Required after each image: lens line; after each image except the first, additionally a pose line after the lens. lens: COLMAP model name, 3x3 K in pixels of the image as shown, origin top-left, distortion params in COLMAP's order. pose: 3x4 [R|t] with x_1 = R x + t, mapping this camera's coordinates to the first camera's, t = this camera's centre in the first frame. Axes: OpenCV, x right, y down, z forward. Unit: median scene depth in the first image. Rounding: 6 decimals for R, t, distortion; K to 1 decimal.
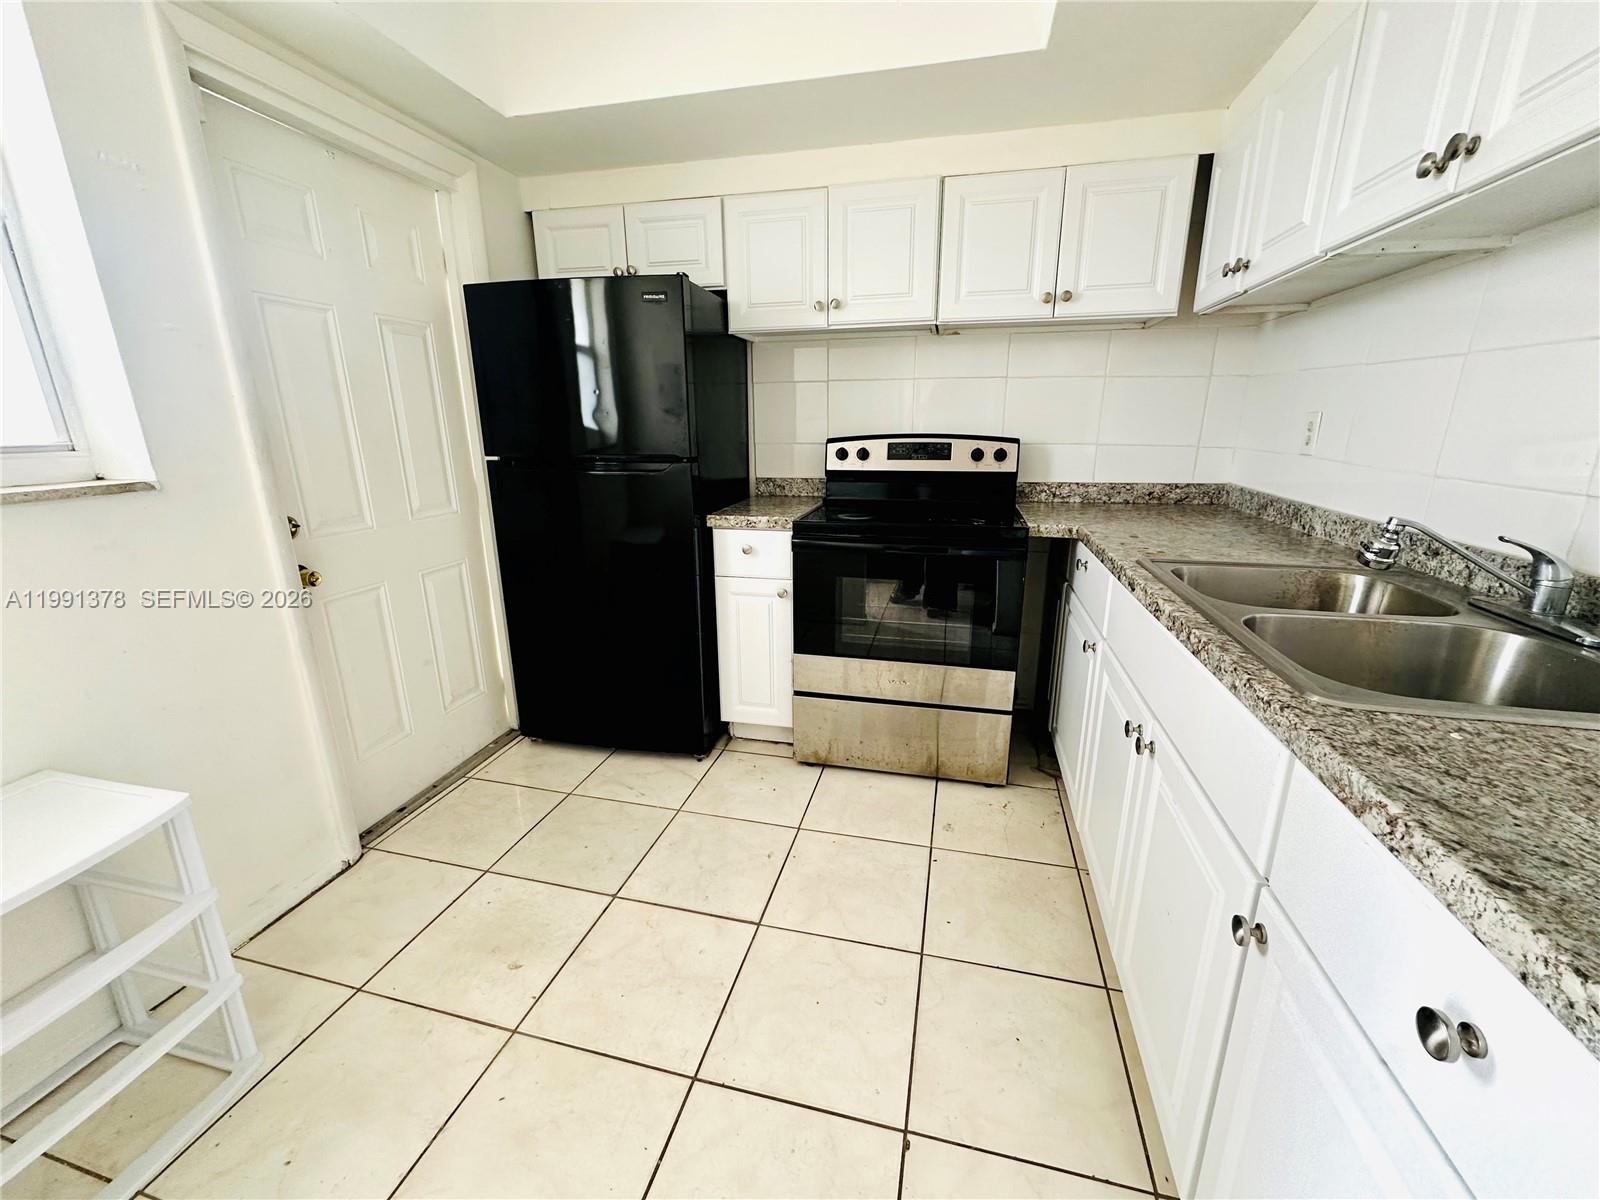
lens RADIAL K [[636.9, 0, 801.3], [0, 636.9, 598.5], [0, 0, 1]] dist [-0.003780, 0.001201]
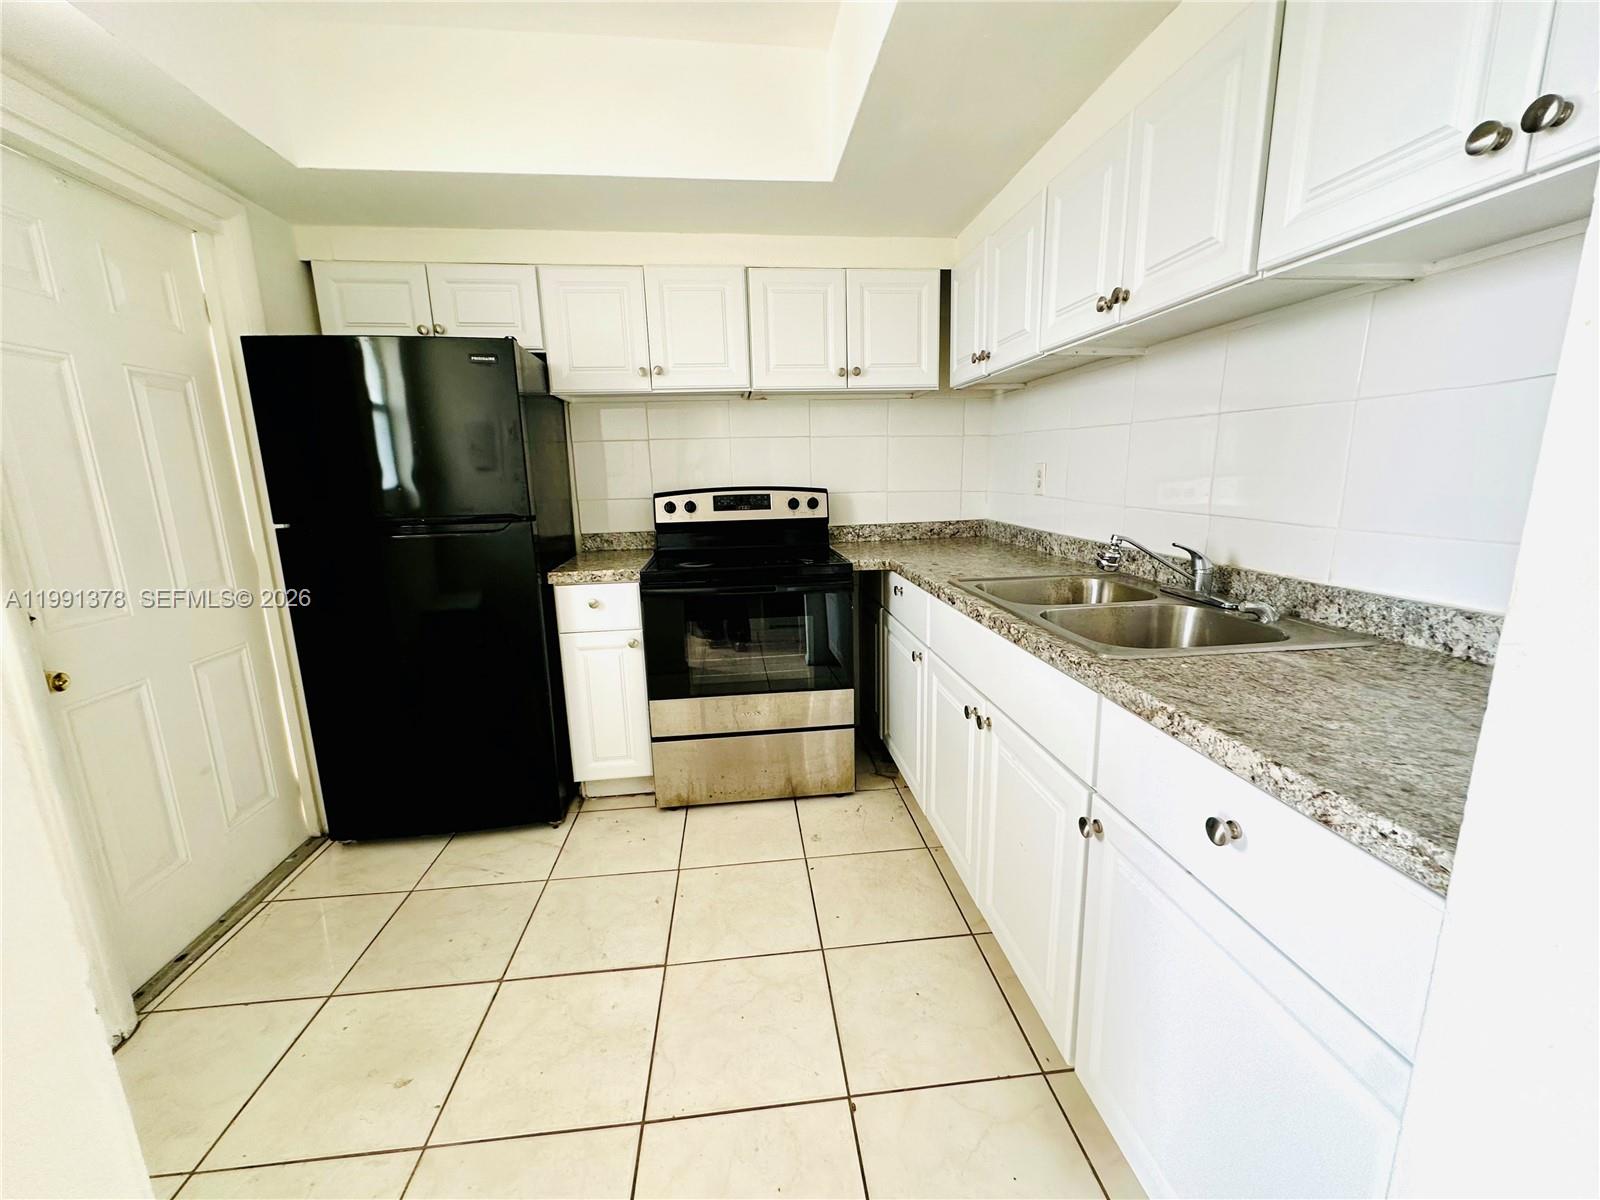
lens RADIAL K [[636.9, 0, 800.7], [0, 636.9, 598.4], [0, 0, 1]] dist [-0.003780, 0.001201]
pose [[0.939816, -0.083143, 0.331412, -0.116837], [0.109301, 0.992132, -0.061052, 0.013256], [-0.323728, 0.093601, 0.941509, -0.060702]]
